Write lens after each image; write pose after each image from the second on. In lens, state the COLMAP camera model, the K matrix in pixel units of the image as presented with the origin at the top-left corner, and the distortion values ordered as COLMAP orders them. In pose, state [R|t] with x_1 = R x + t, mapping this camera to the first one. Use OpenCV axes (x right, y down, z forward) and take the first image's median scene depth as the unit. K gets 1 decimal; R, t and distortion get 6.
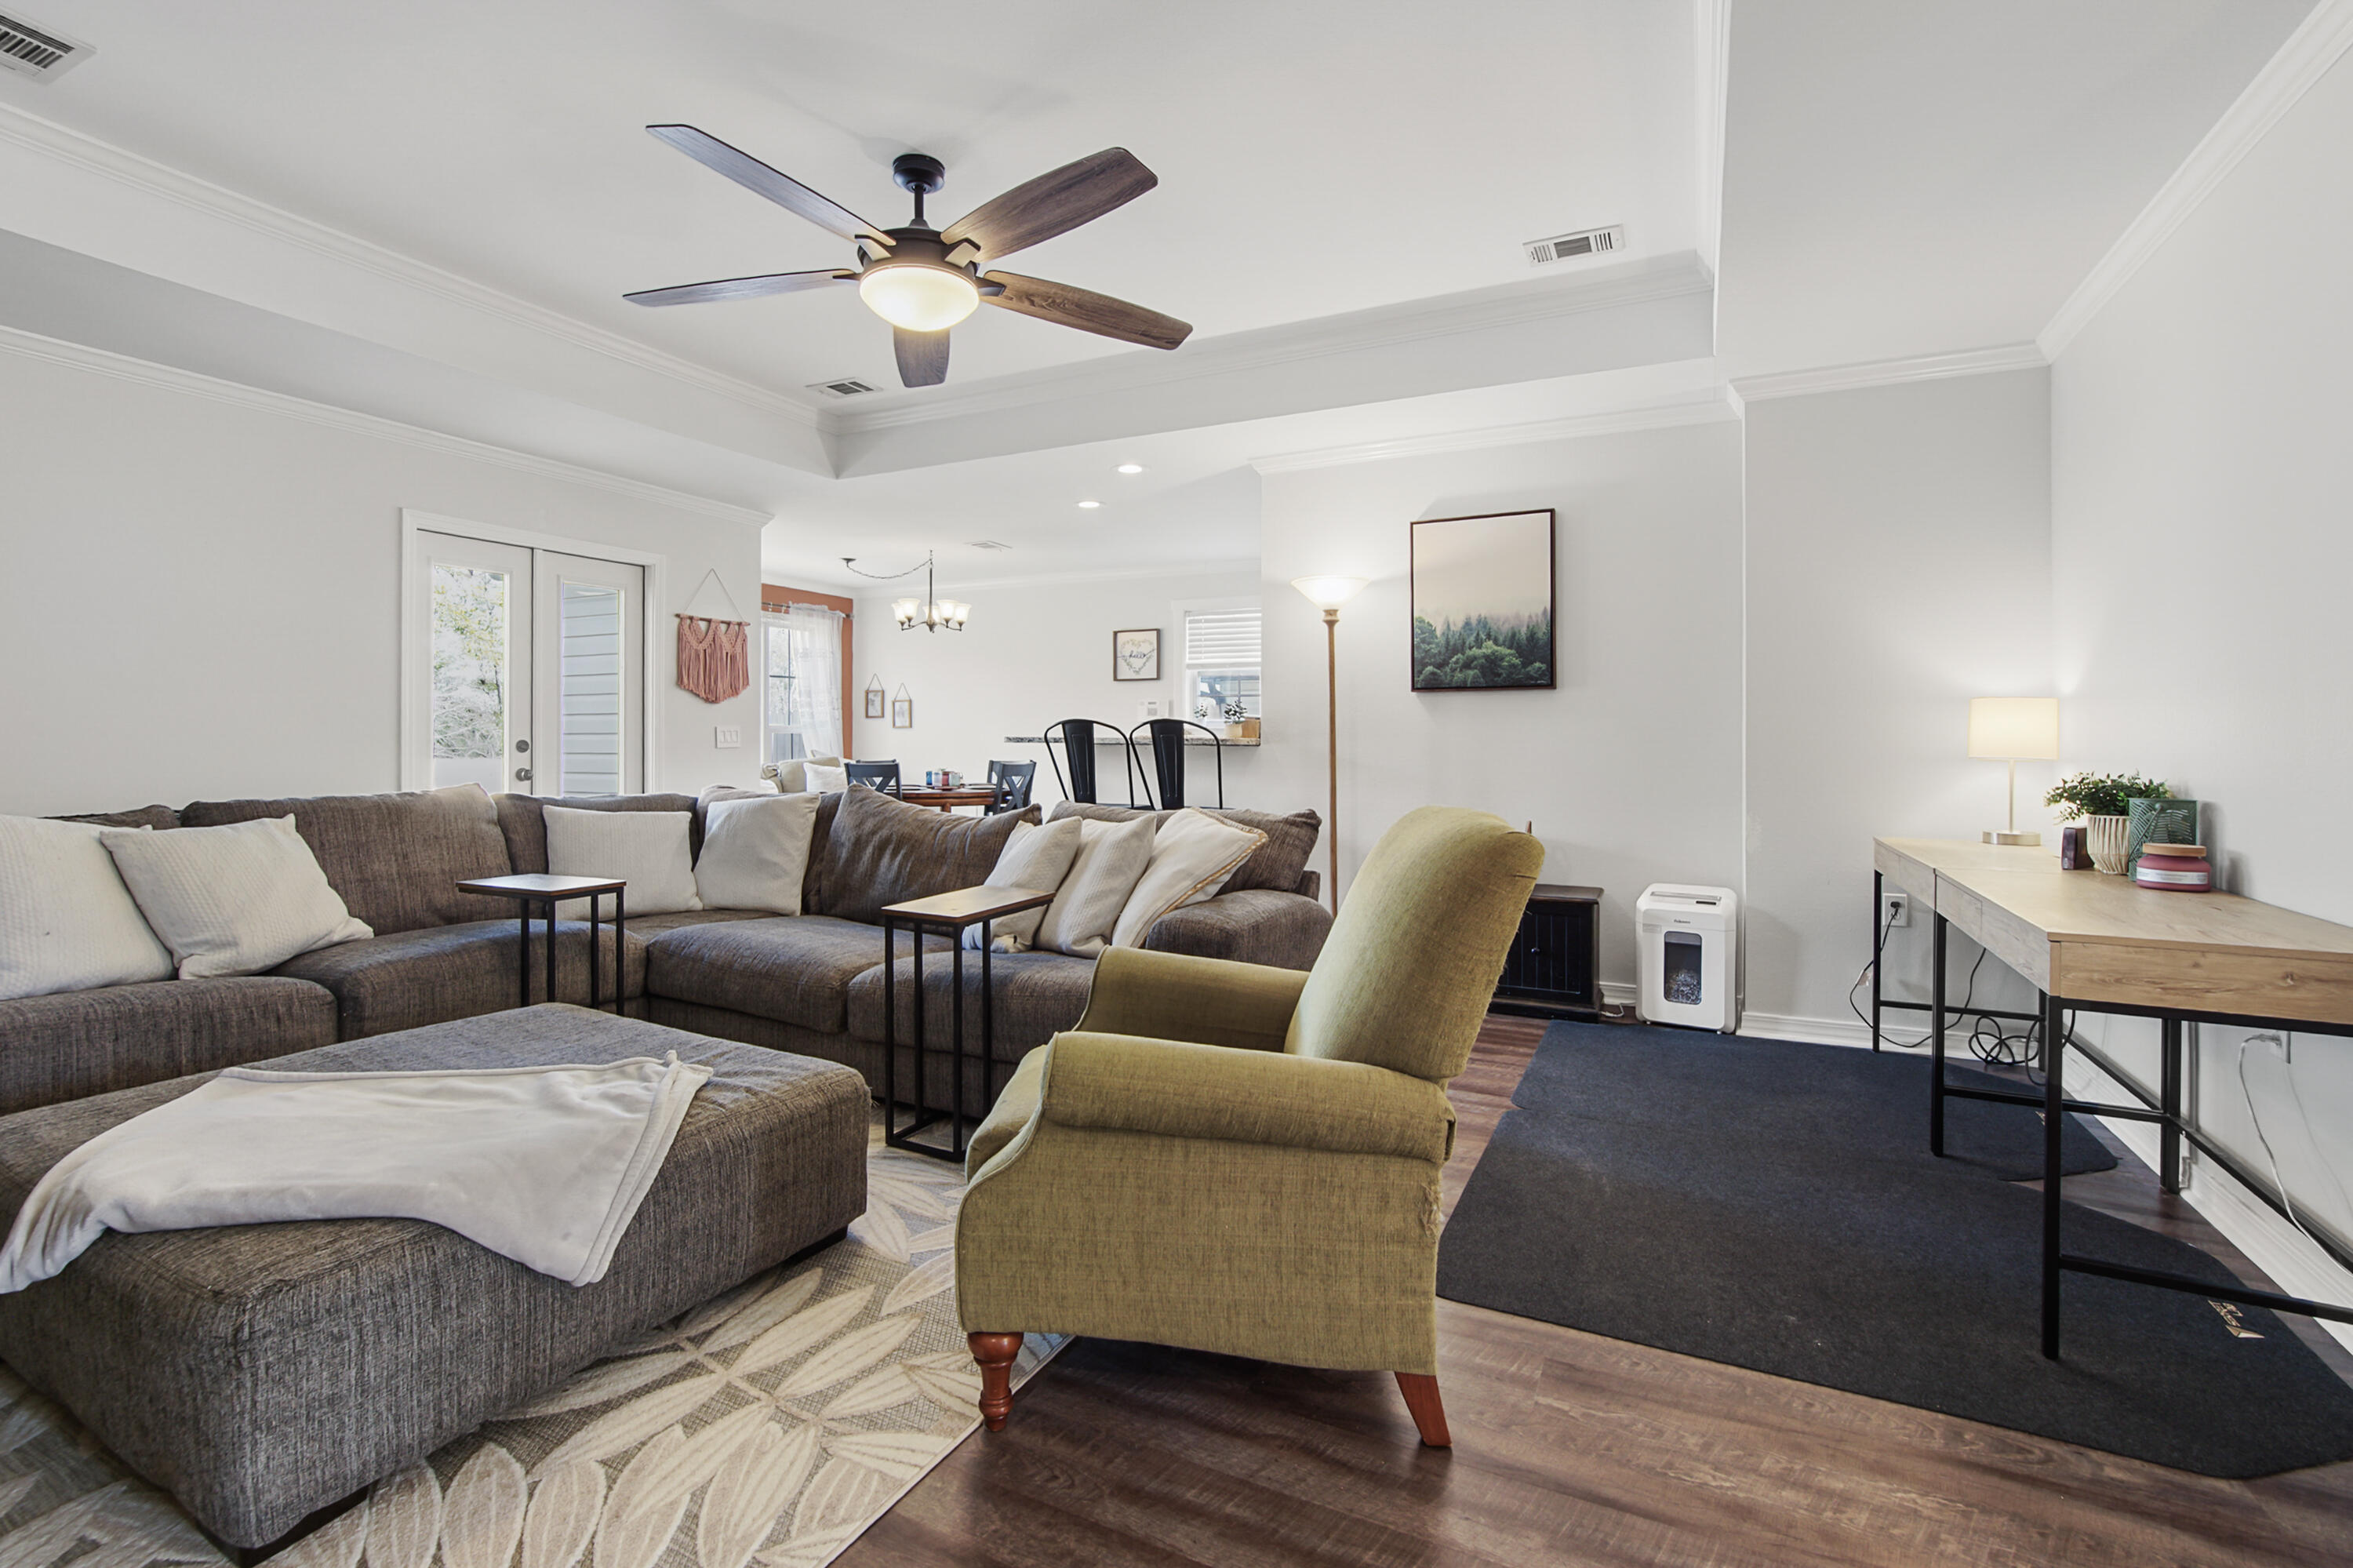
lens RADIAL K [[1068.5, 0, 1143.3], [0, 1068.5, 739.1], [0, 0, 1]] dist [-0.015929, 0.007013]
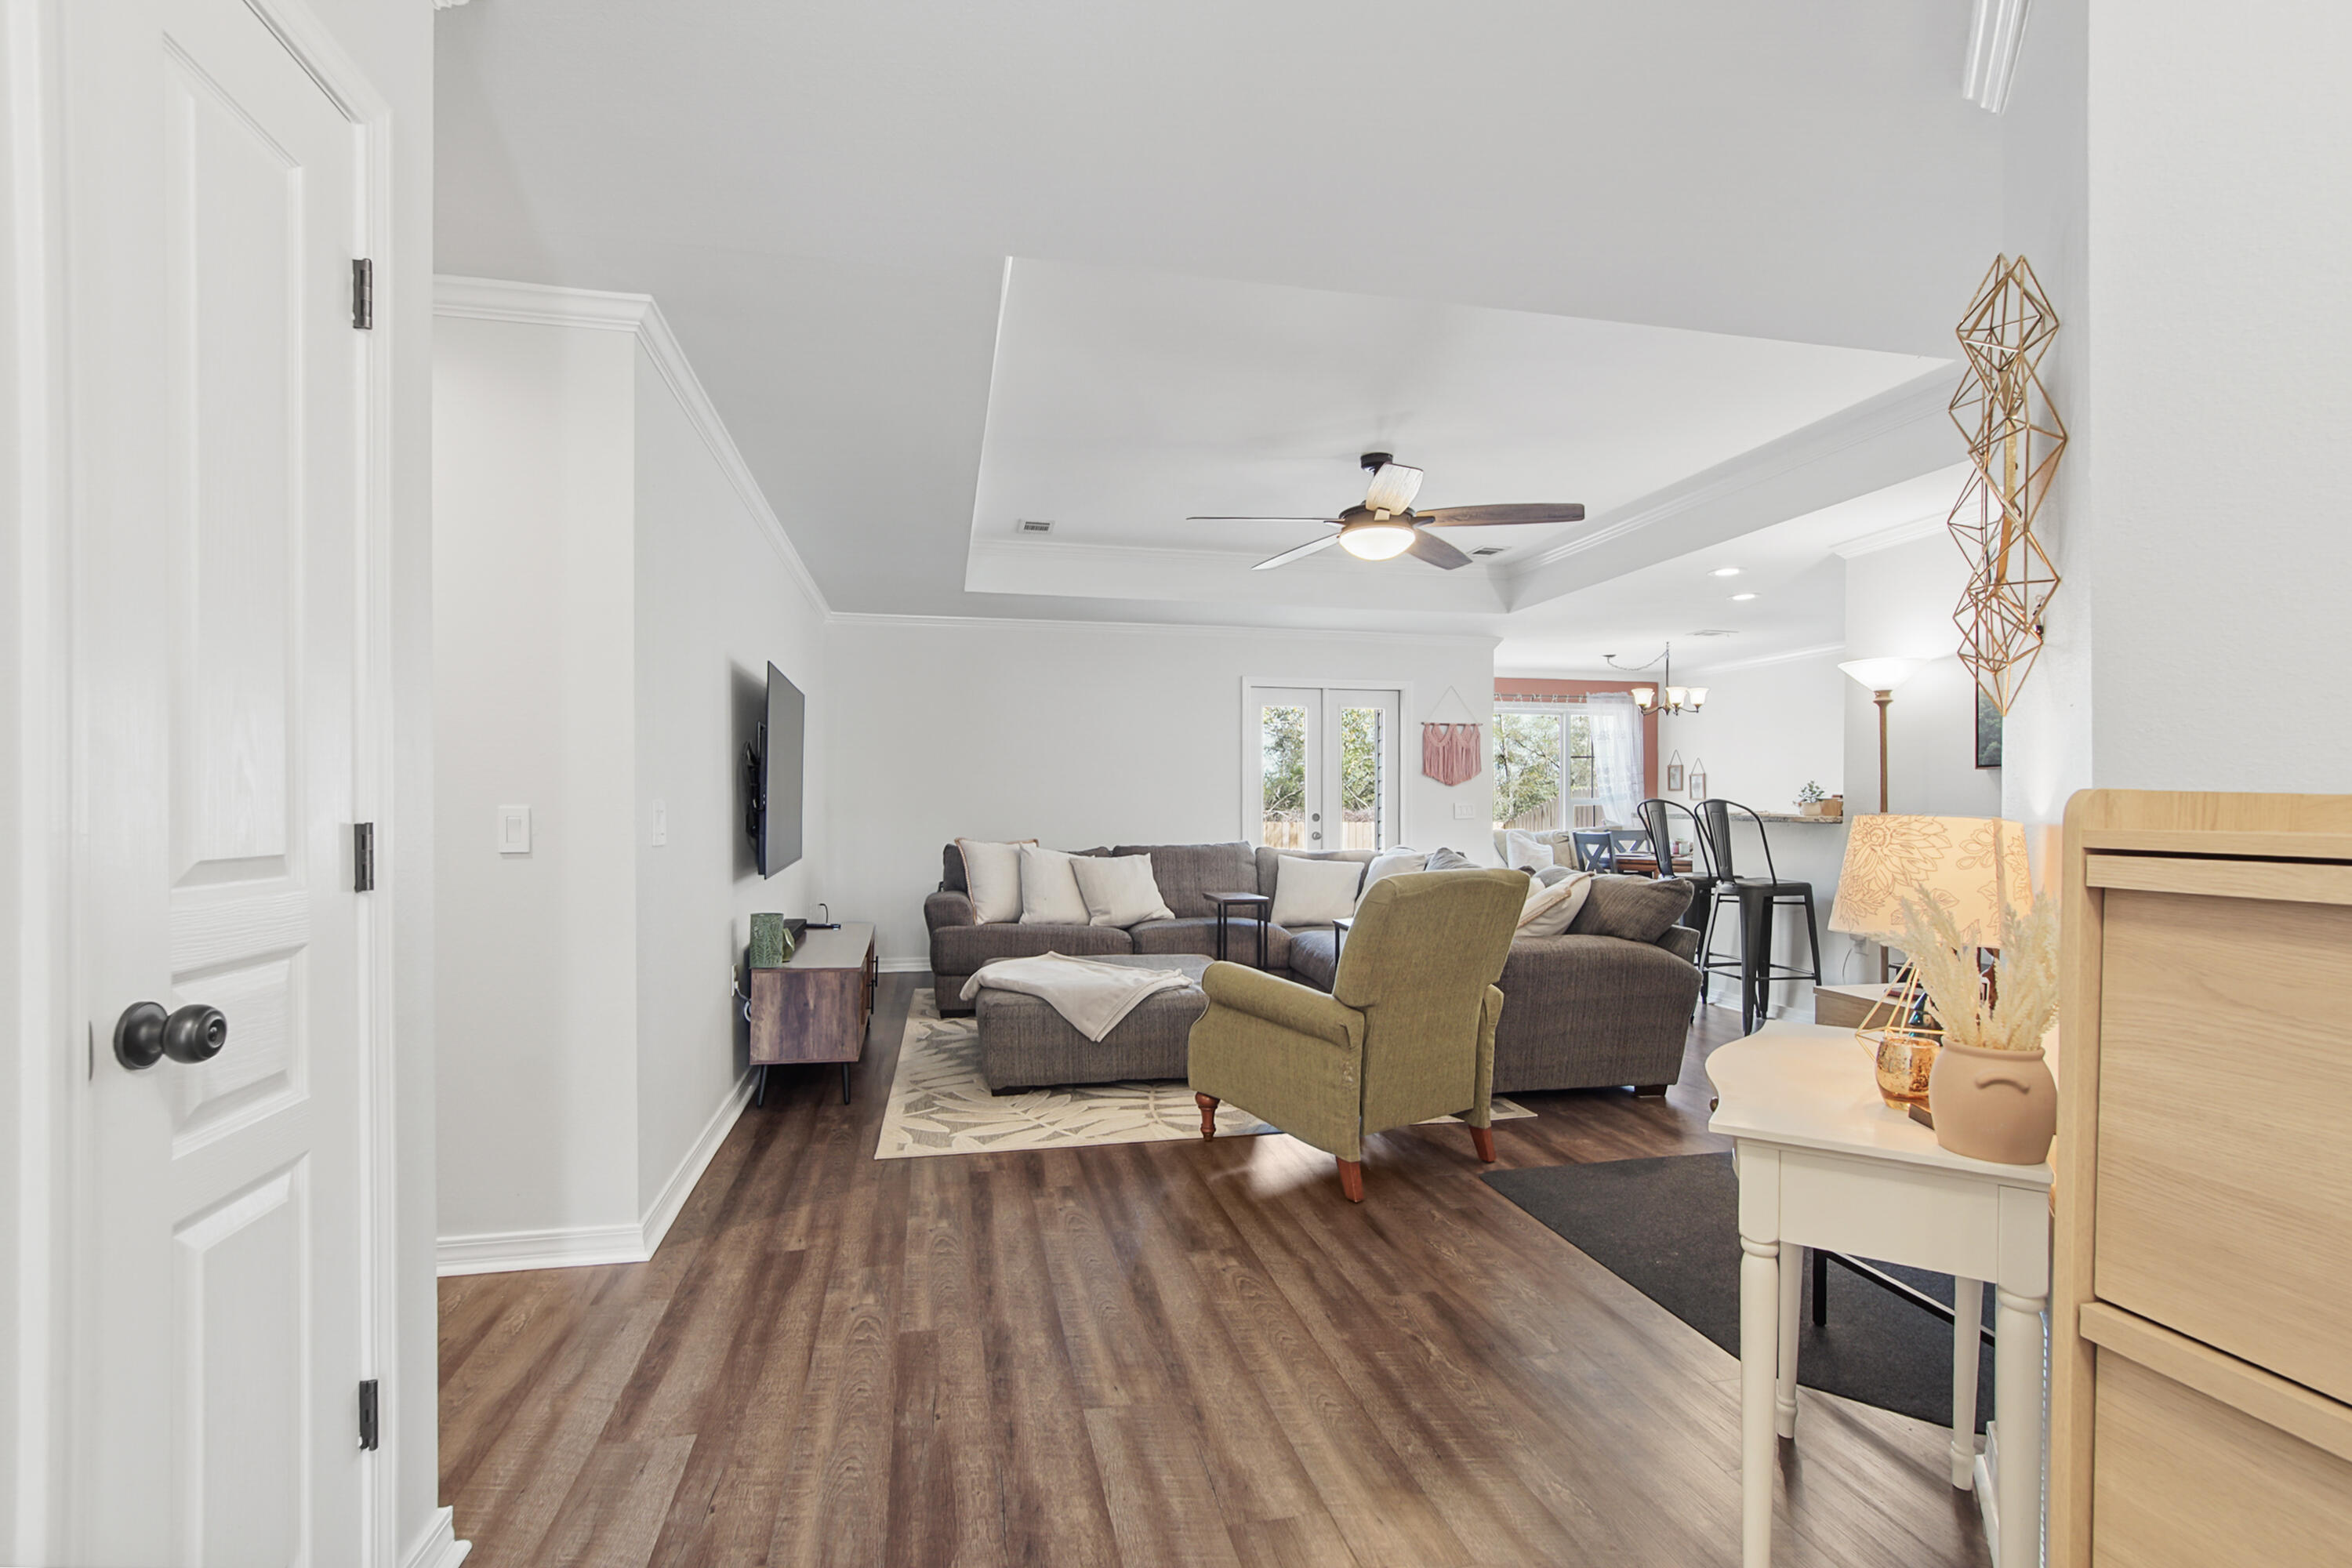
lens RADIAL K [[1068.1, 0, 1200.4], [0, 1068.1, 818.5], [0, 0, 1]] dist [-0.015929, 0.007013]
pose [[0.649331, 0.009508, -0.760446, 0.531060], [0.001130, 0.999909, 0.013468, -0.014171], [0.760505, -0.009604, 0.649261, -0.149119]]
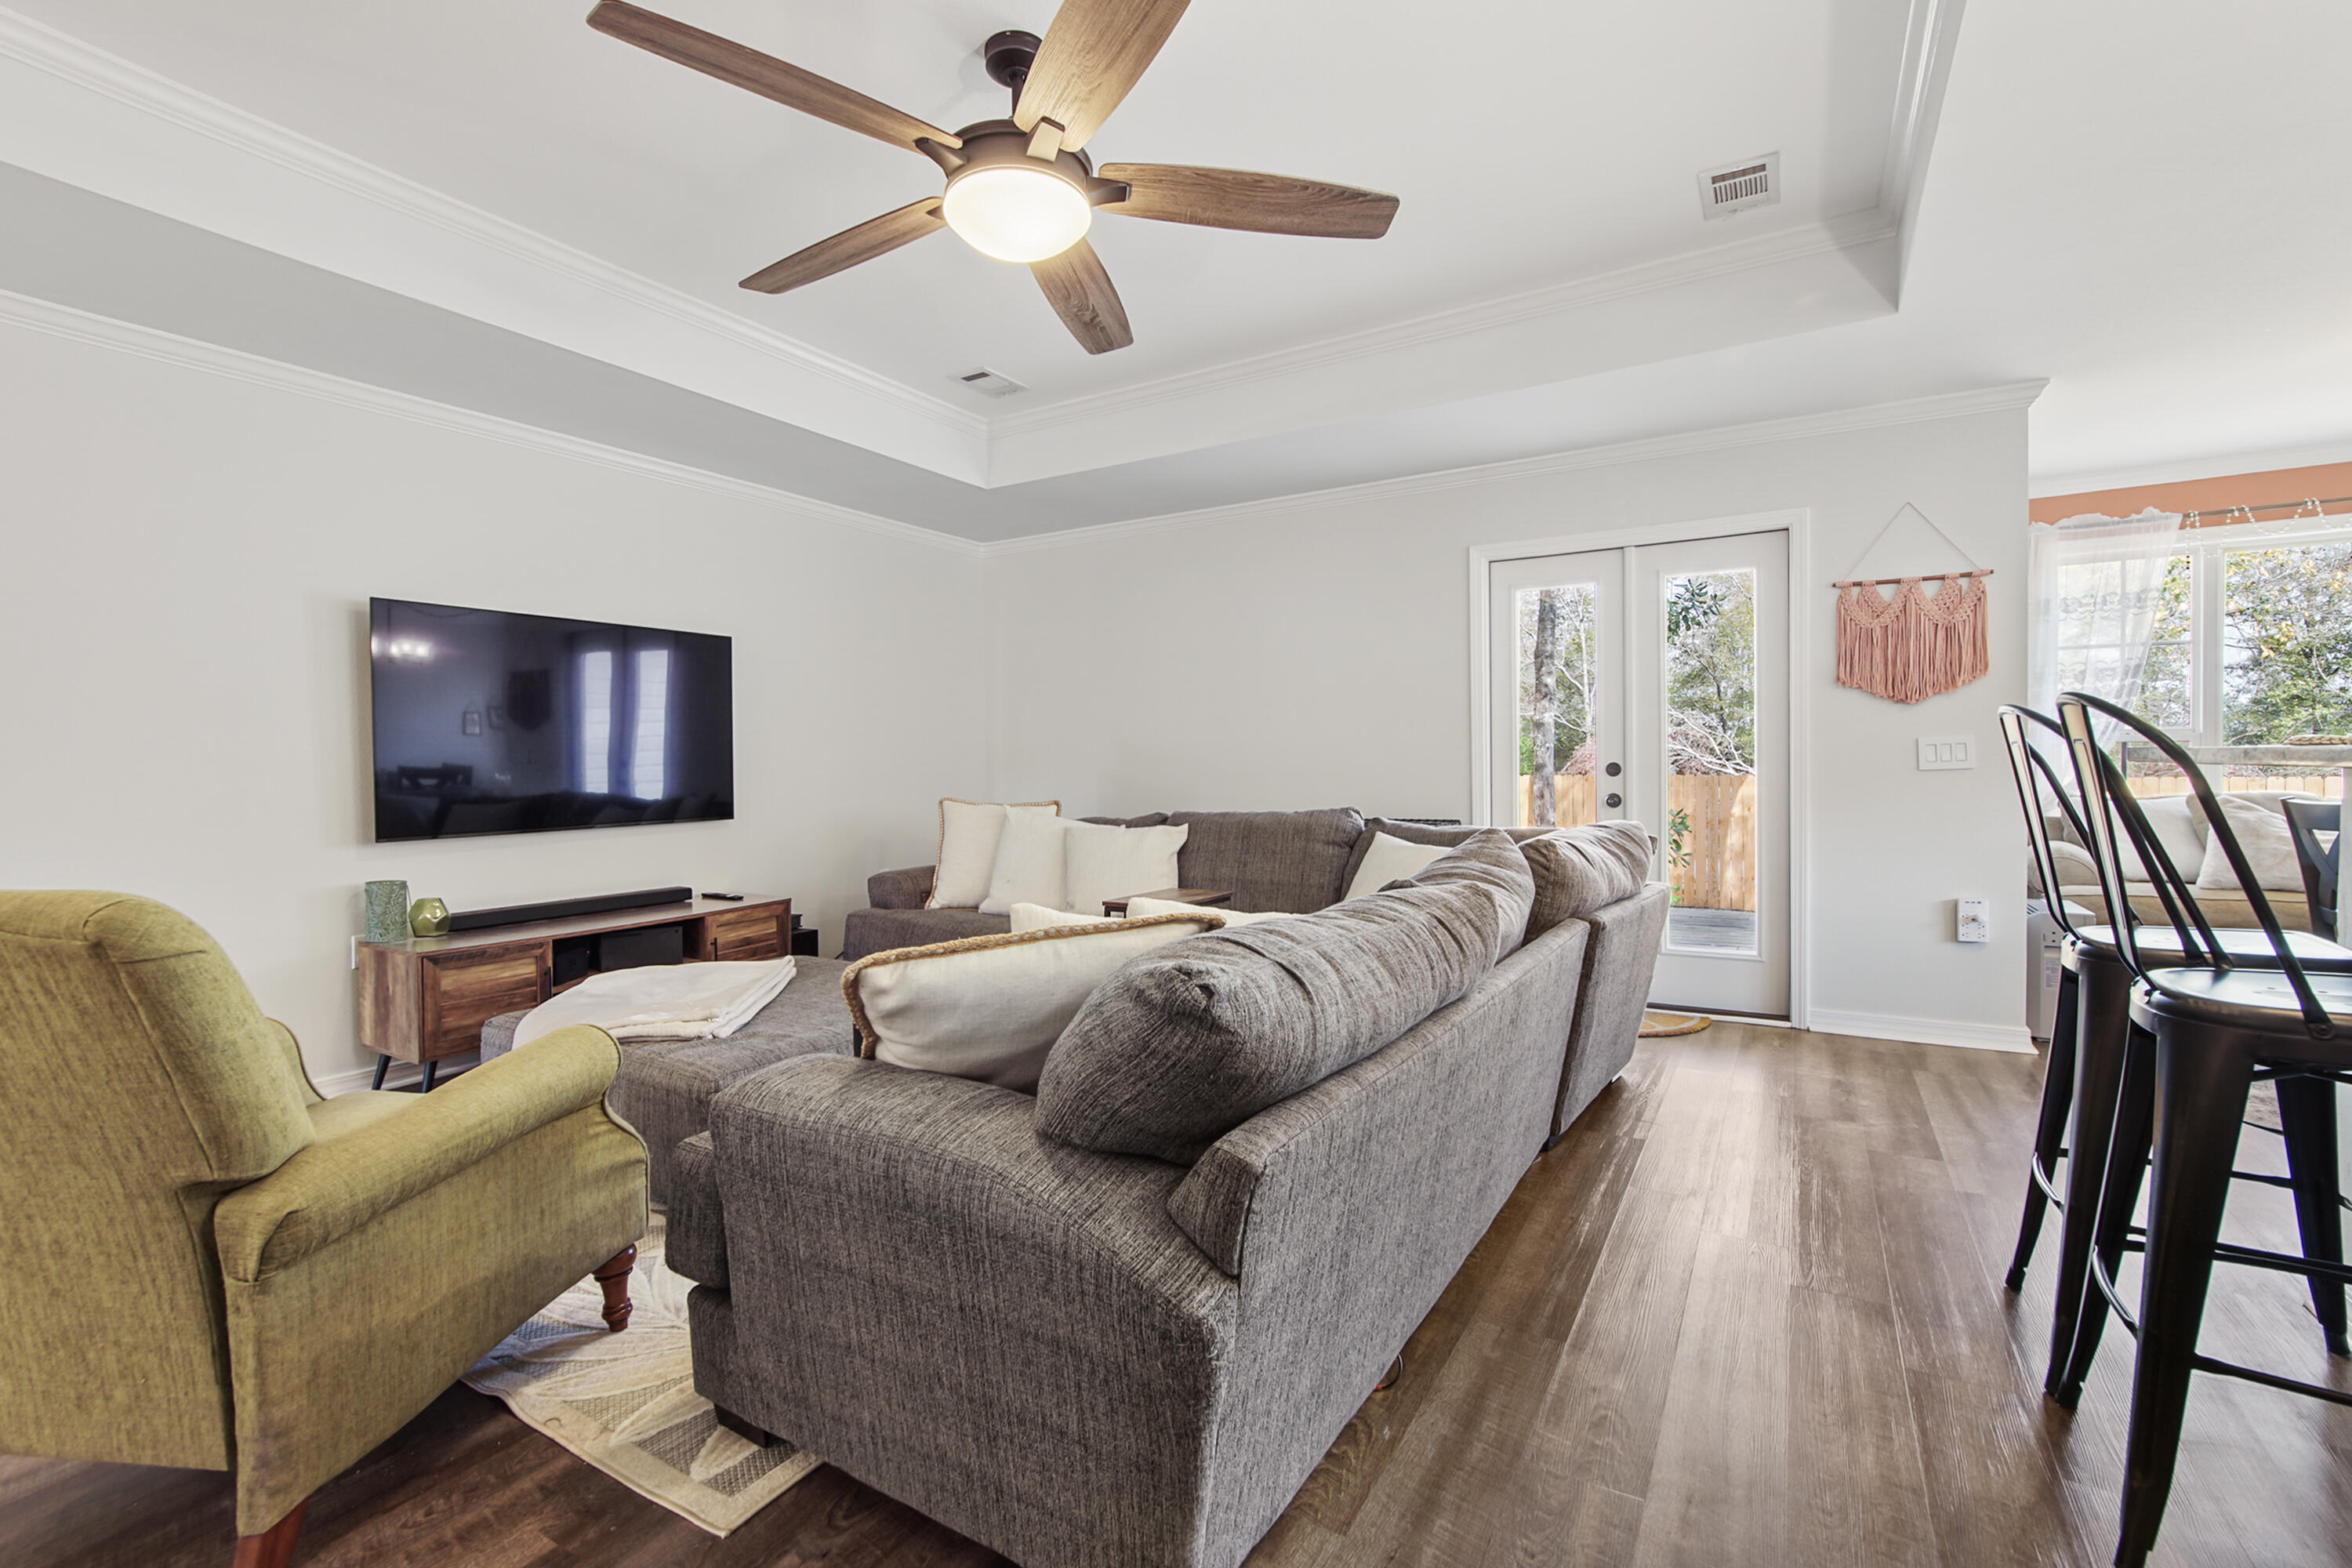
lens RADIAL K [[1068.1, 0, 1131.4], [0, 1068.1, 802.3], [0, 0, 1]] dist [-0.015929, 0.007013]
pose [[-0.062601, 0.033333, -0.997482, 0.379774], [0.014464, 0.999367, 0.032488, -0.000671], [0.997934, -0.012394, -0.063043, 0.703680]]
